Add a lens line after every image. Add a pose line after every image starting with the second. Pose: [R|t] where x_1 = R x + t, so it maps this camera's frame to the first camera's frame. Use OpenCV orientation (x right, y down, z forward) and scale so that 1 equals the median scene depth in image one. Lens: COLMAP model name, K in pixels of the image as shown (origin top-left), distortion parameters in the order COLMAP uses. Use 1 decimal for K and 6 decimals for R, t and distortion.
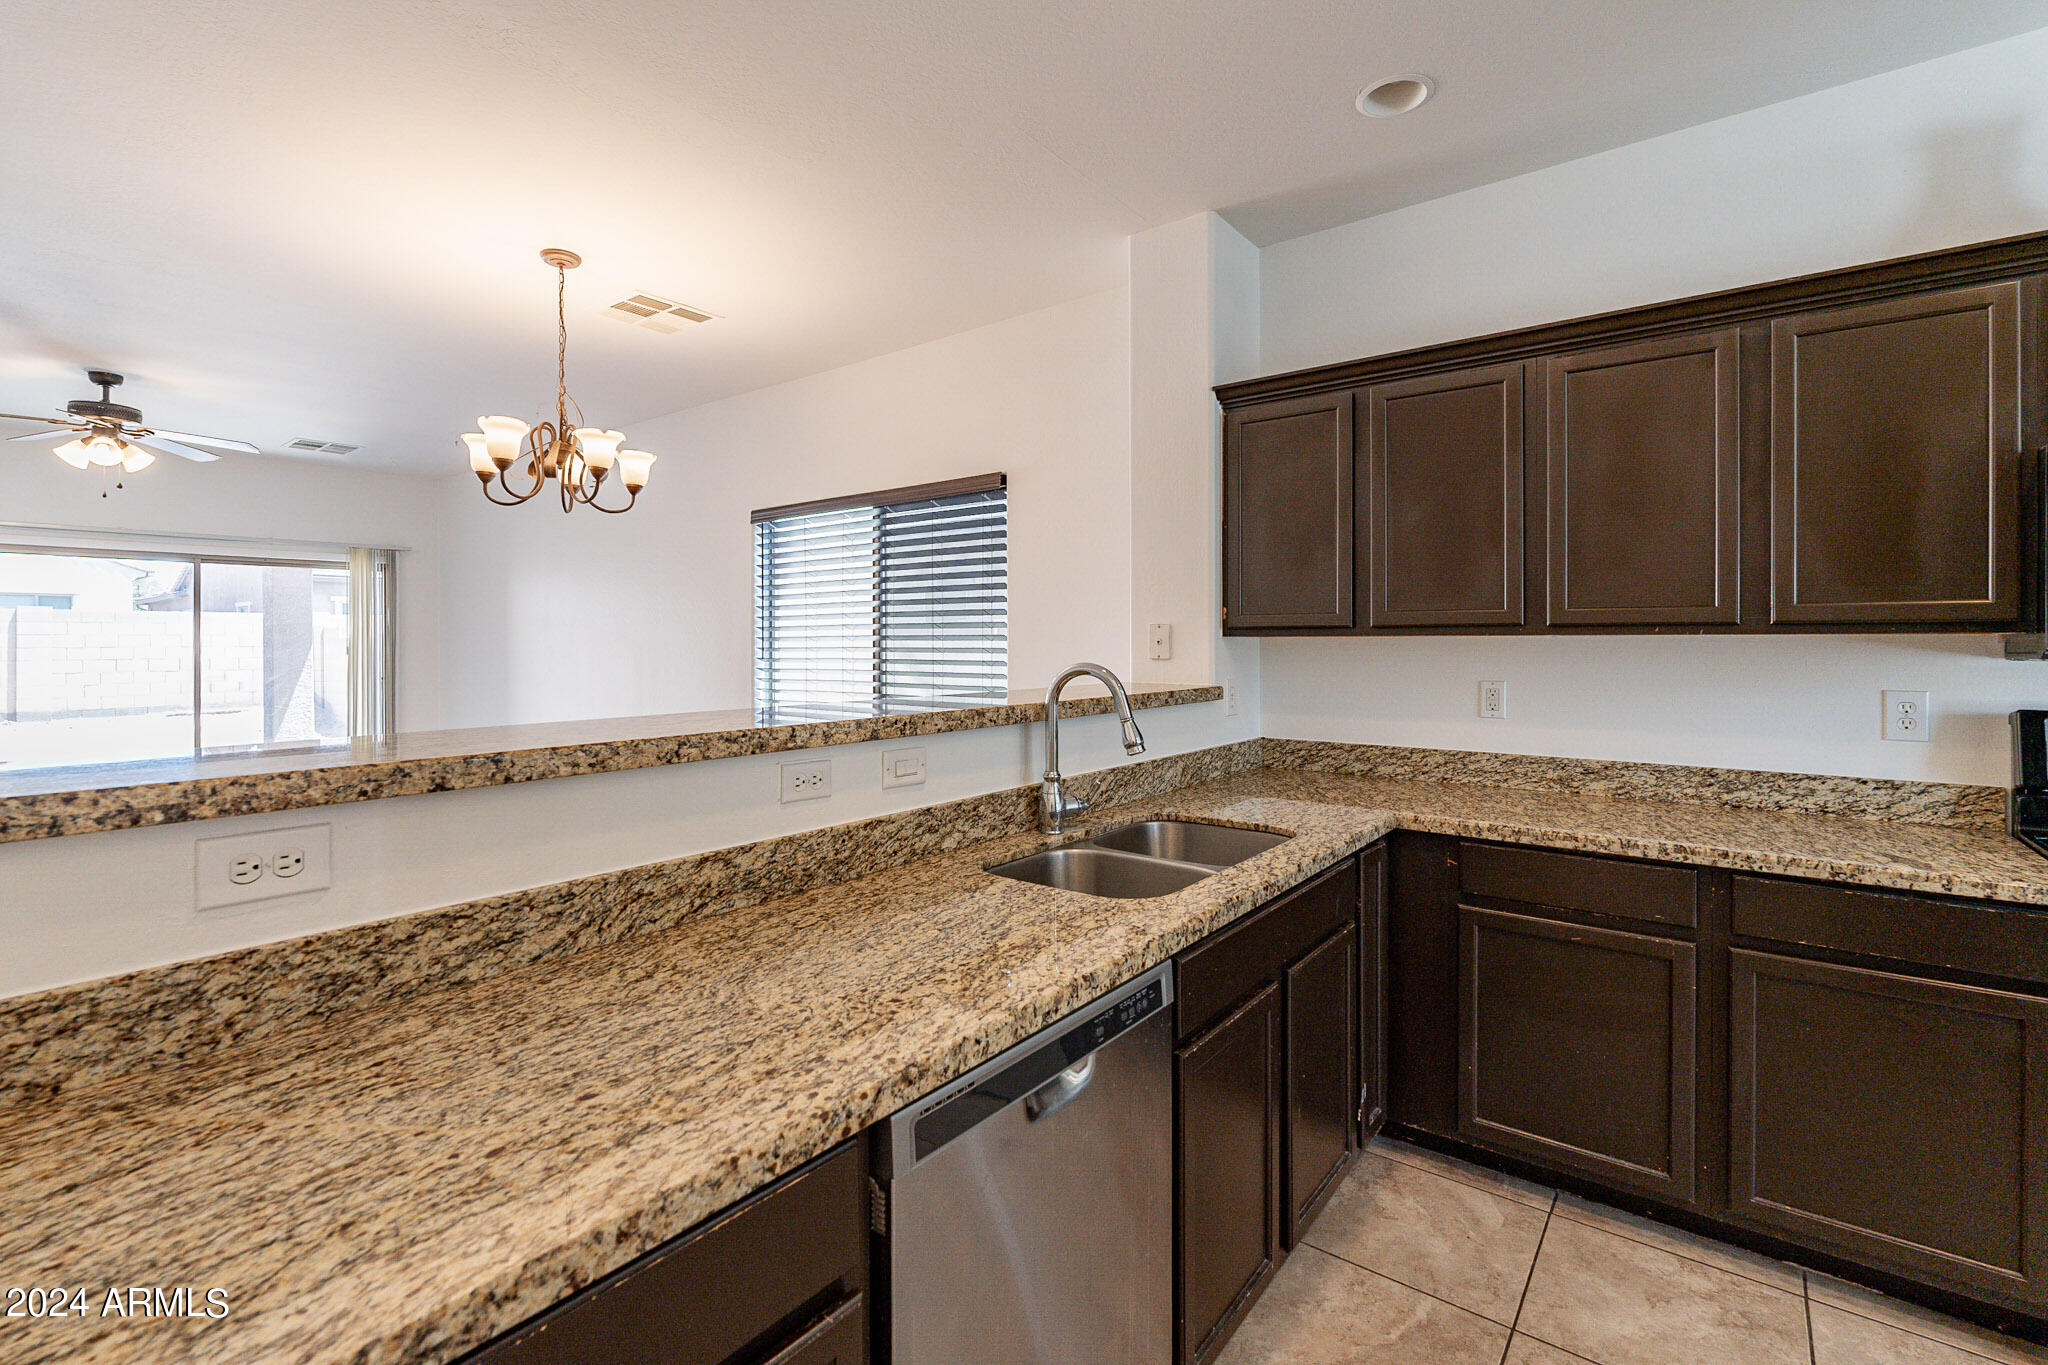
lens RADIAL K [[910.8, 0, 1022.2], [0, 910.8, 635.6], [0, 0, 1]] dist [-0.004457, -0.000165]
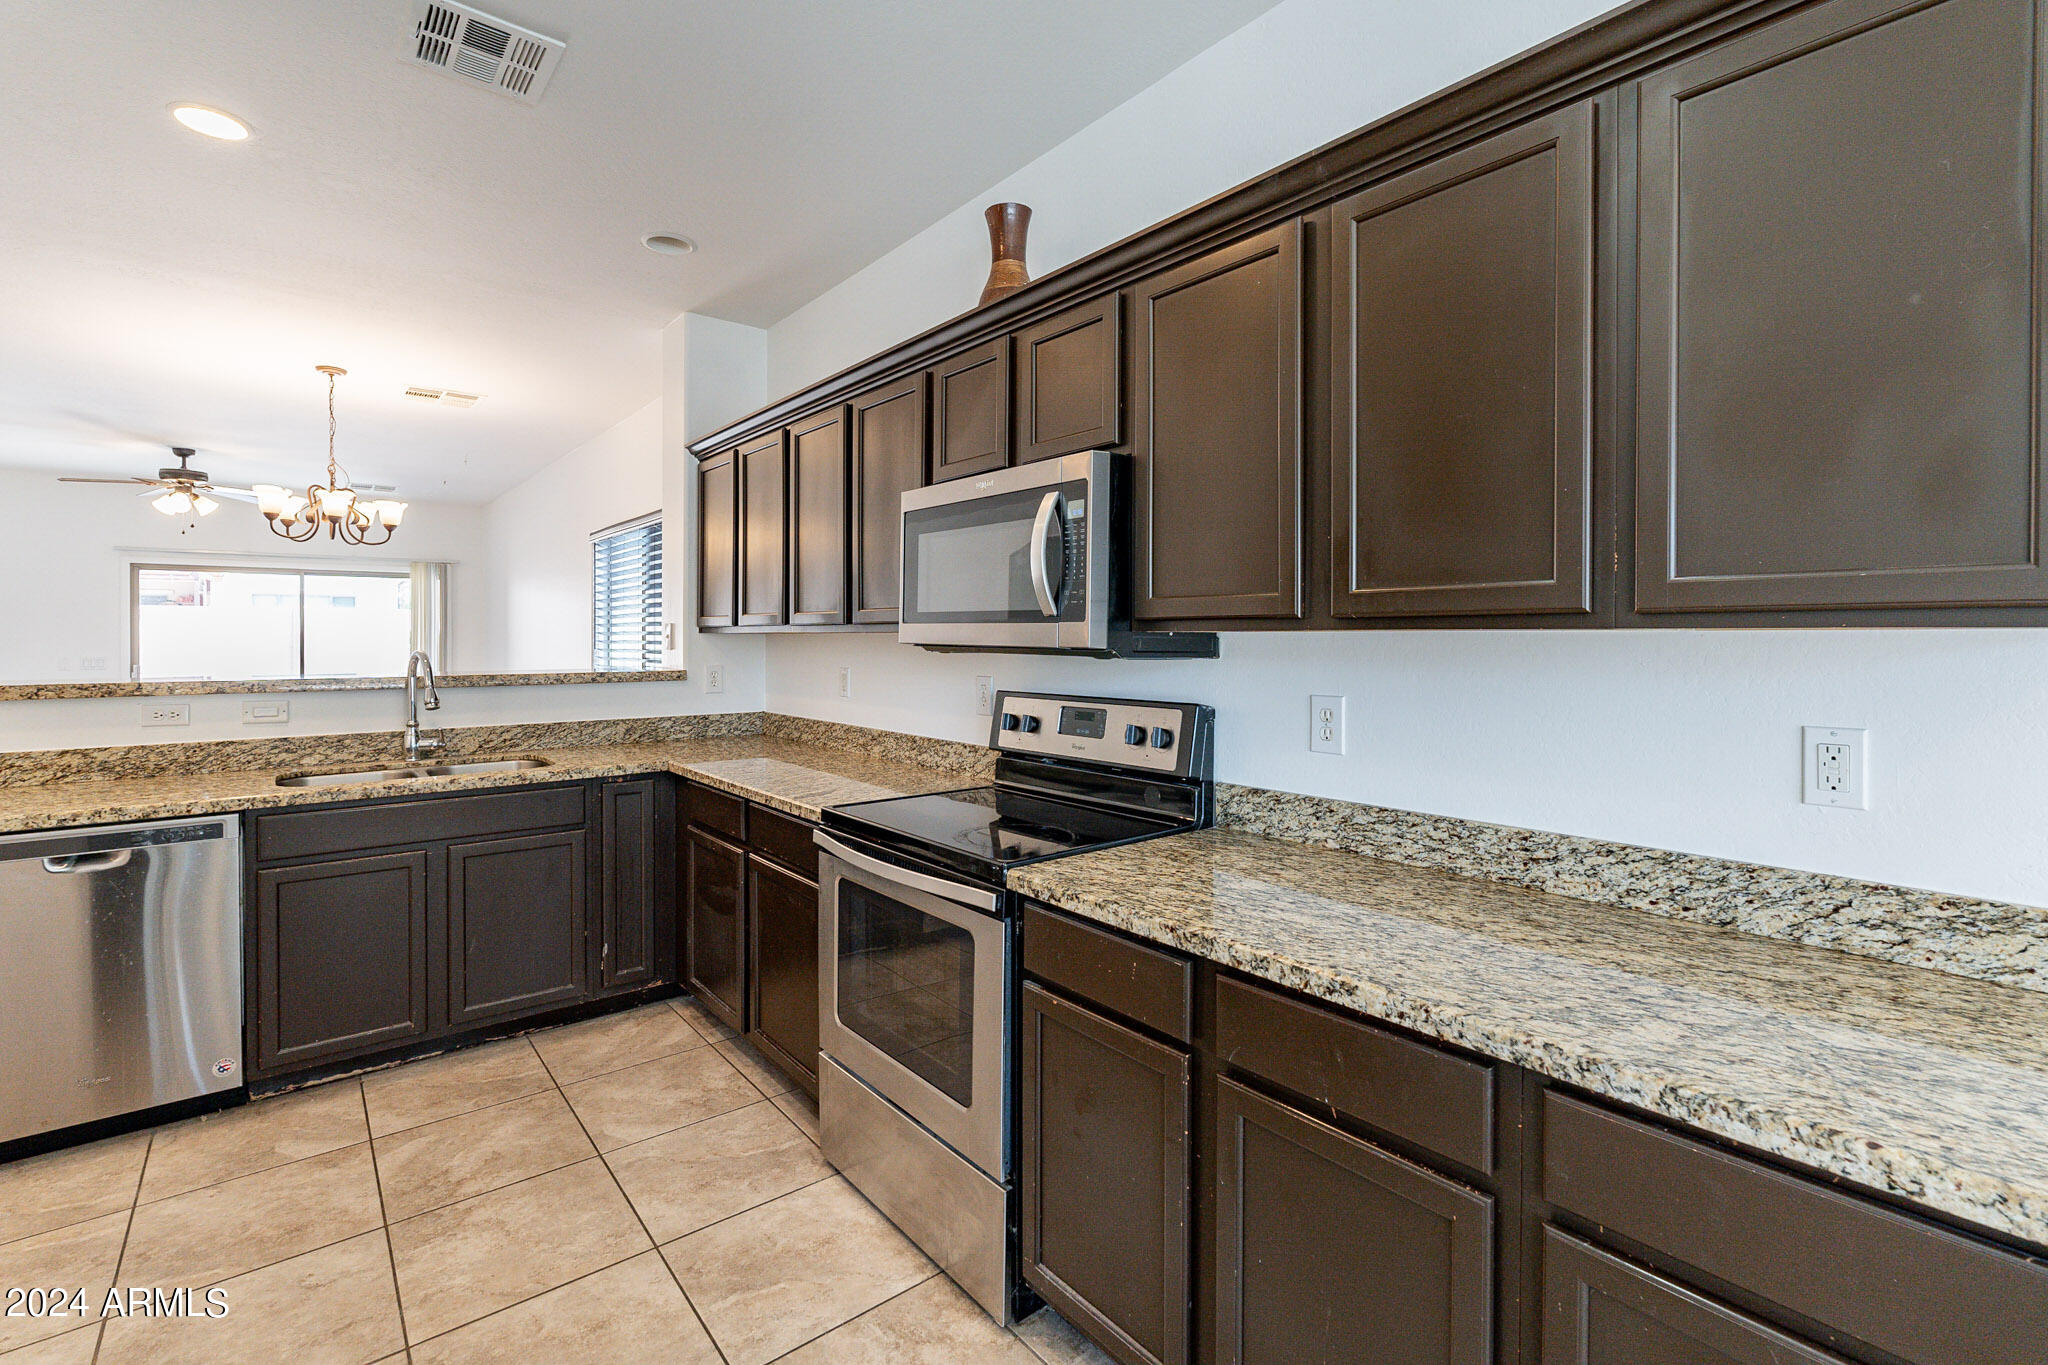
lens RADIAL K [[910.8, 0, 1022.2], [0, 910.8, 635.6], [0, 0, 1]] dist [-0.004457, -0.000165]
pose [[0.975295, 0.003202, -0.220882, 1.299291], [-0.001819, 0.999977, 0.006462, -0.005684], [0.220897, -0.005900, 0.975279, -0.249382]]
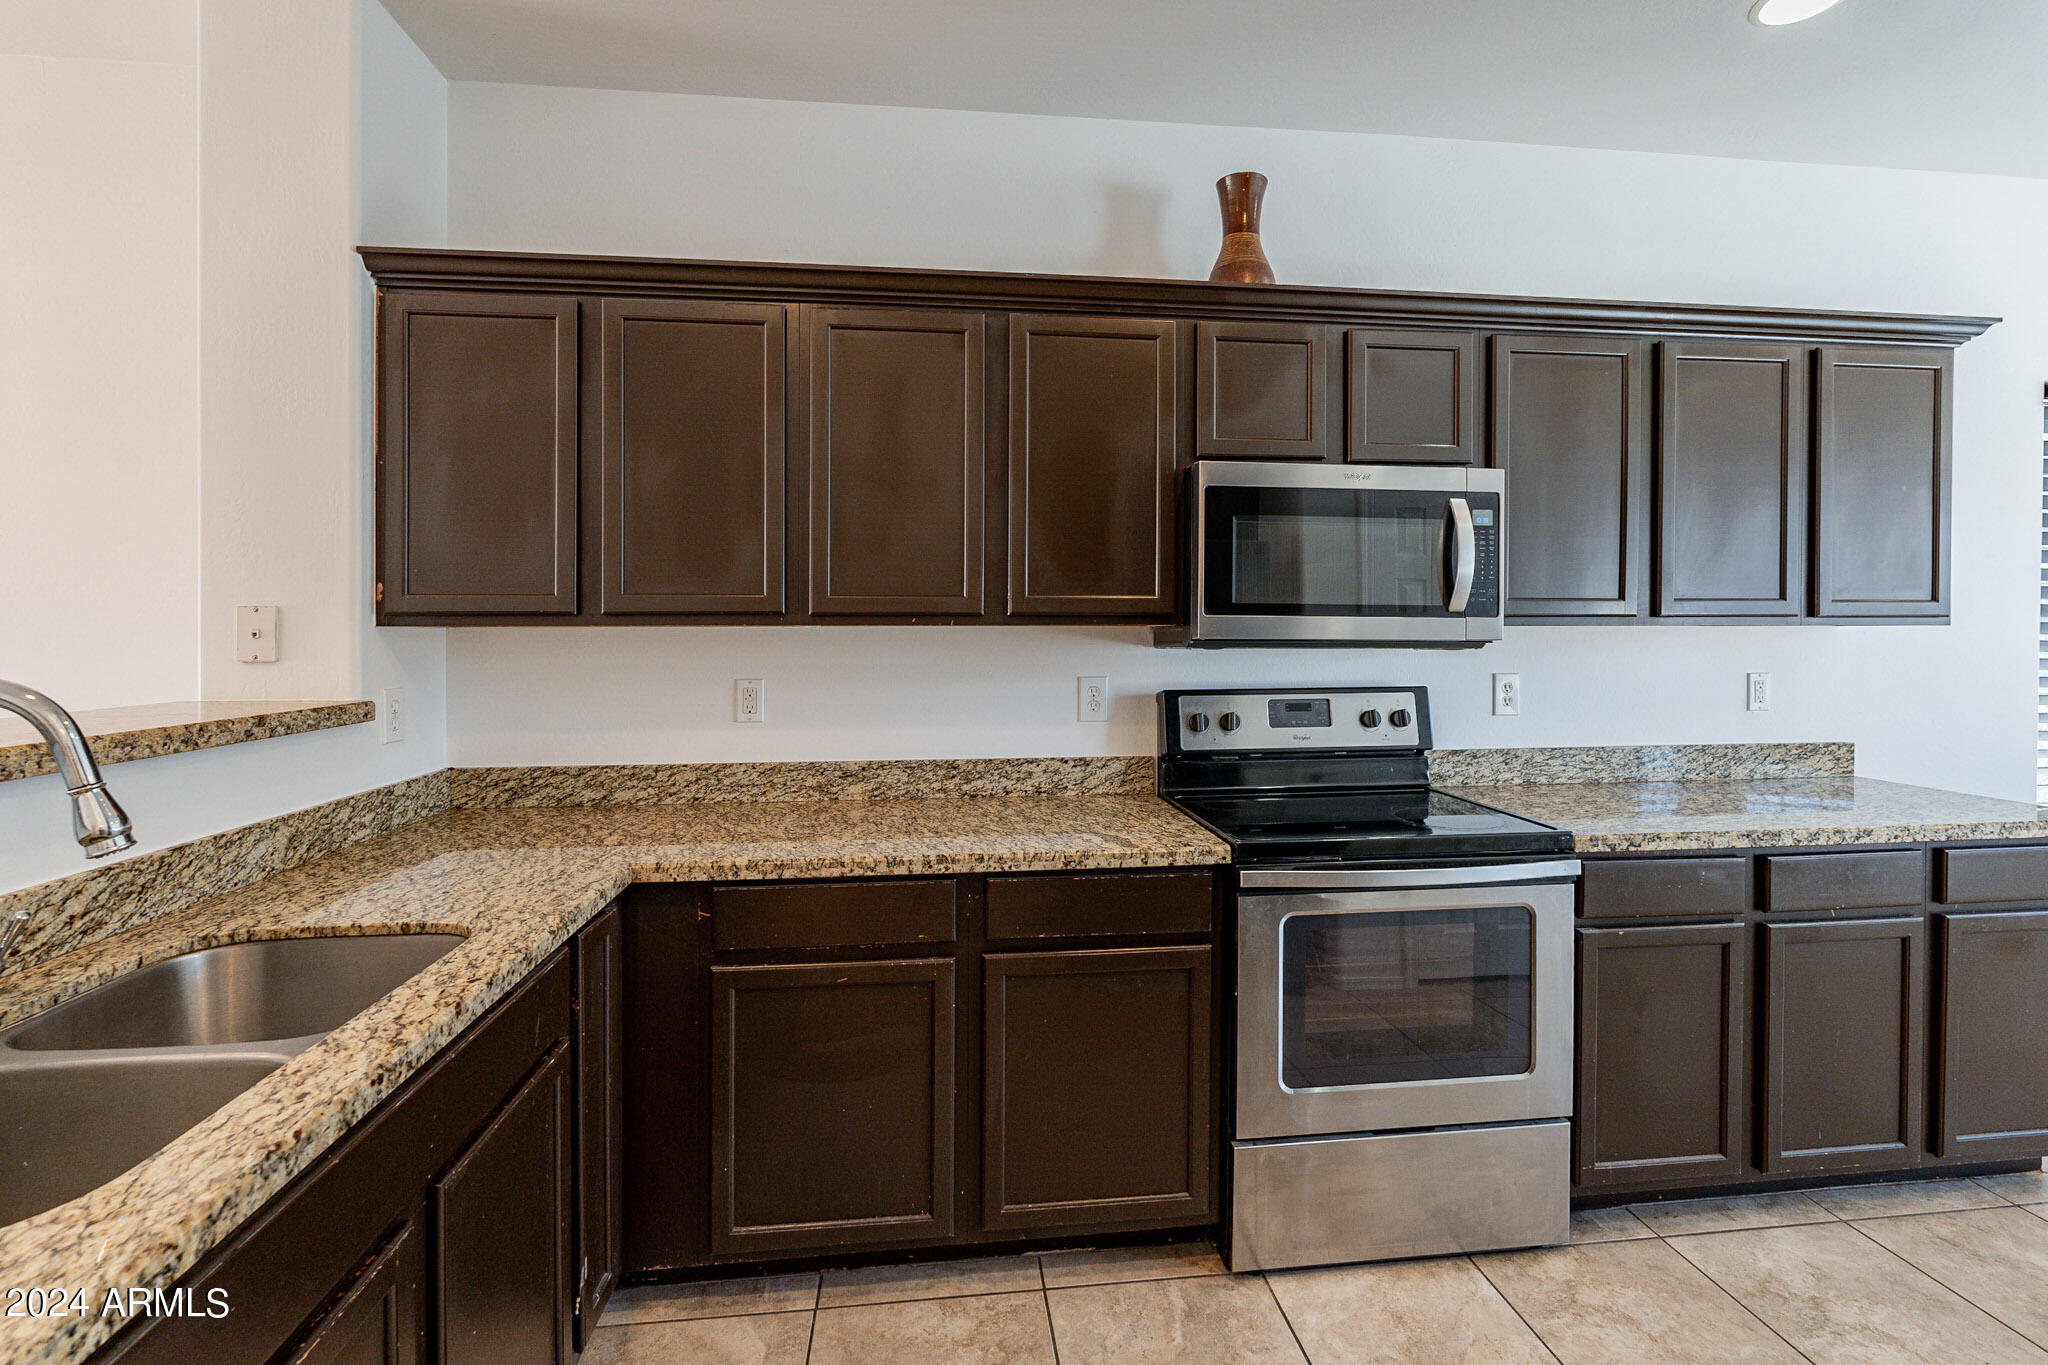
lens RADIAL K [[910.8, 0, 1022.2], [0, 910.8, 635.6], [0, 0, 1]] dist [-0.004457, -0.000165]
pose [[0.715080, -0.002112, 0.699040, 0.123540], [-0.003757, 0.999969, 0.006865, 0.002312], [-0.699033, -0.007536, 0.715050, 0.253916]]
